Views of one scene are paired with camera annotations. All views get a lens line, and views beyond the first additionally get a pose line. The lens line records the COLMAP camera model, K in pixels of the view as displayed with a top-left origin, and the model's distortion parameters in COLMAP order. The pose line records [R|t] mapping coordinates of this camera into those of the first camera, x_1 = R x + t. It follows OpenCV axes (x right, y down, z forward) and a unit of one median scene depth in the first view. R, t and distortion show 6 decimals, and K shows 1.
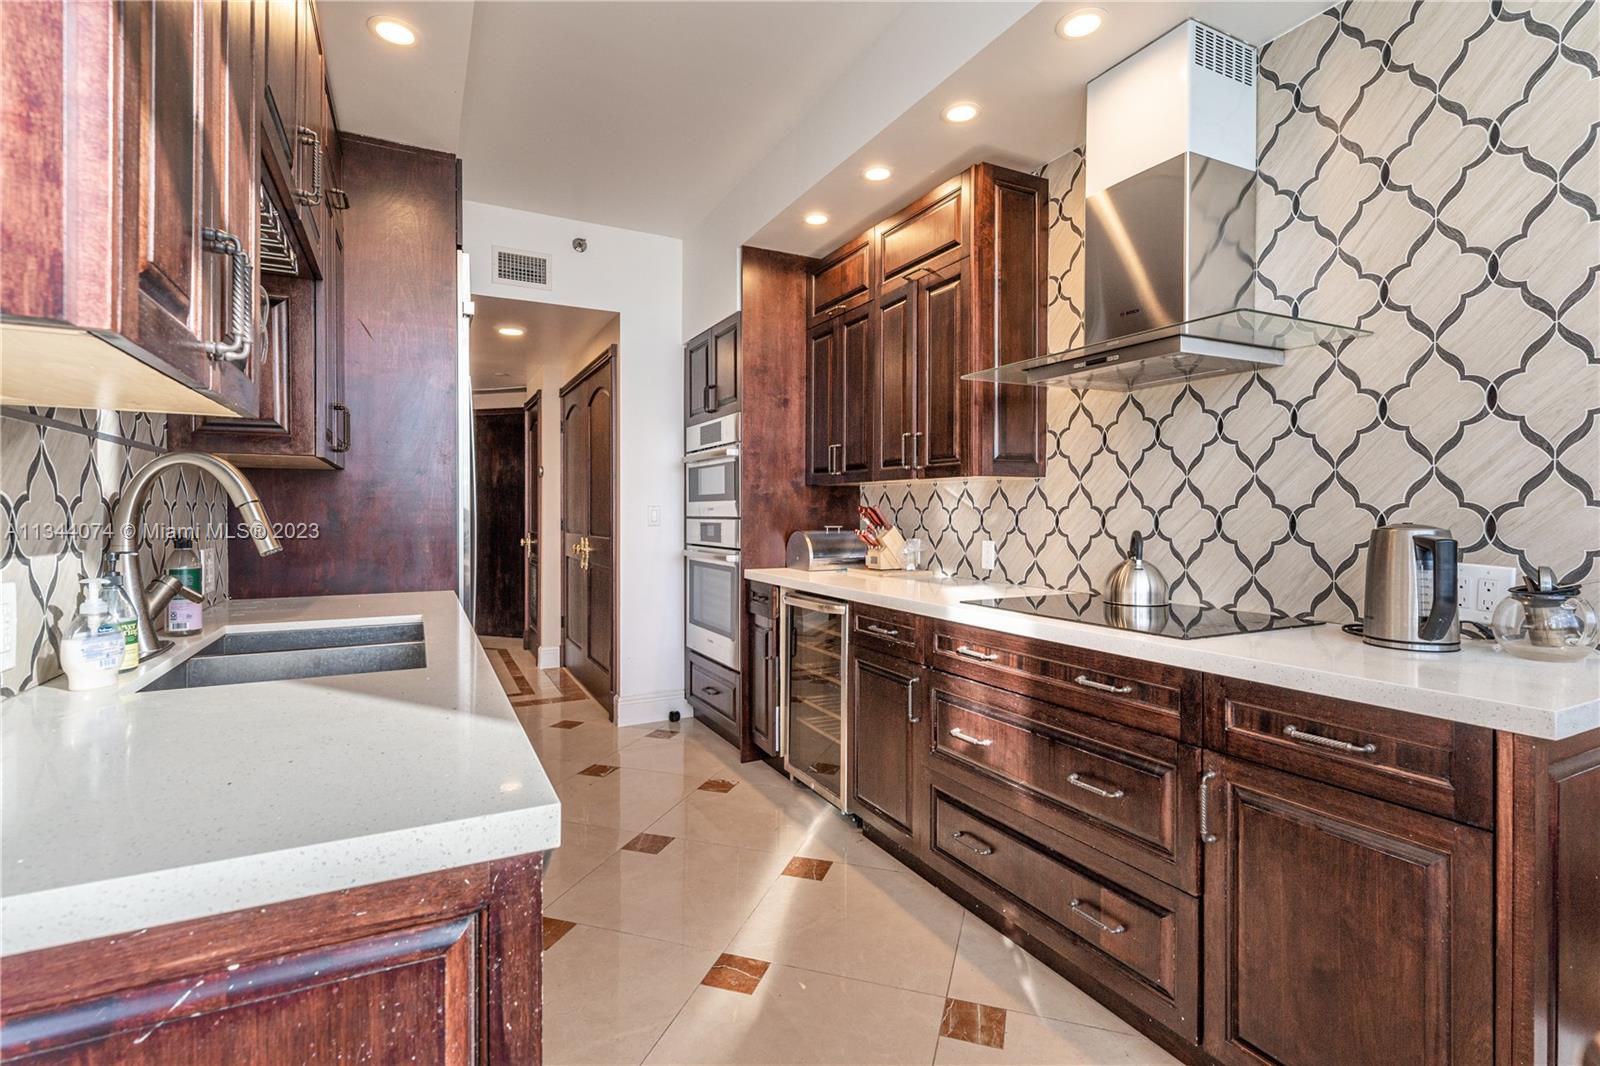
lens RADIAL K [[762.0, 0, 791.1], [0, 762.0, 511.7], [0, 0, 1]] dist [0.006895, -0.001035]
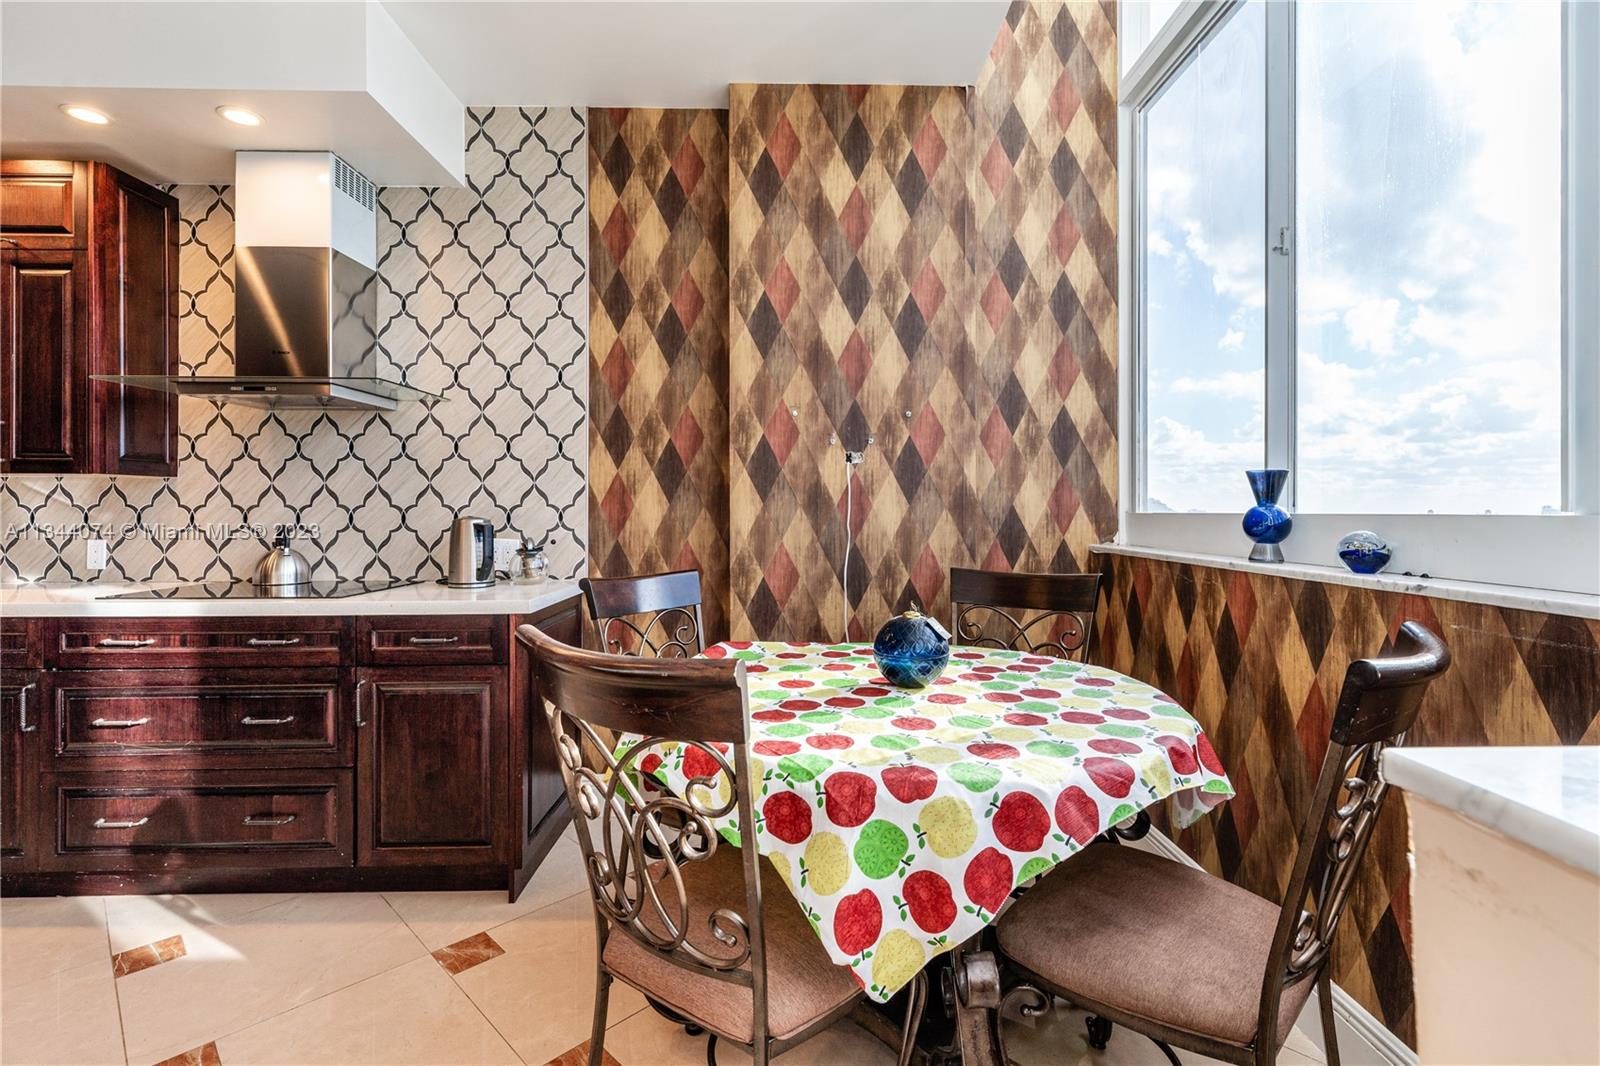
lens RADIAL K [[729.8, 0, 811.0], [0, 729.8, 522.9], [0, 0, 1]] dist [-0.000023, -0.000379]
pose [[0.432273, -0.017196, 0.901579, -0.273532], [-0.000190, 0.999816, 0.019161, -0.001571], [-0.901743, -0.008454, 0.432191, -0.320462]]
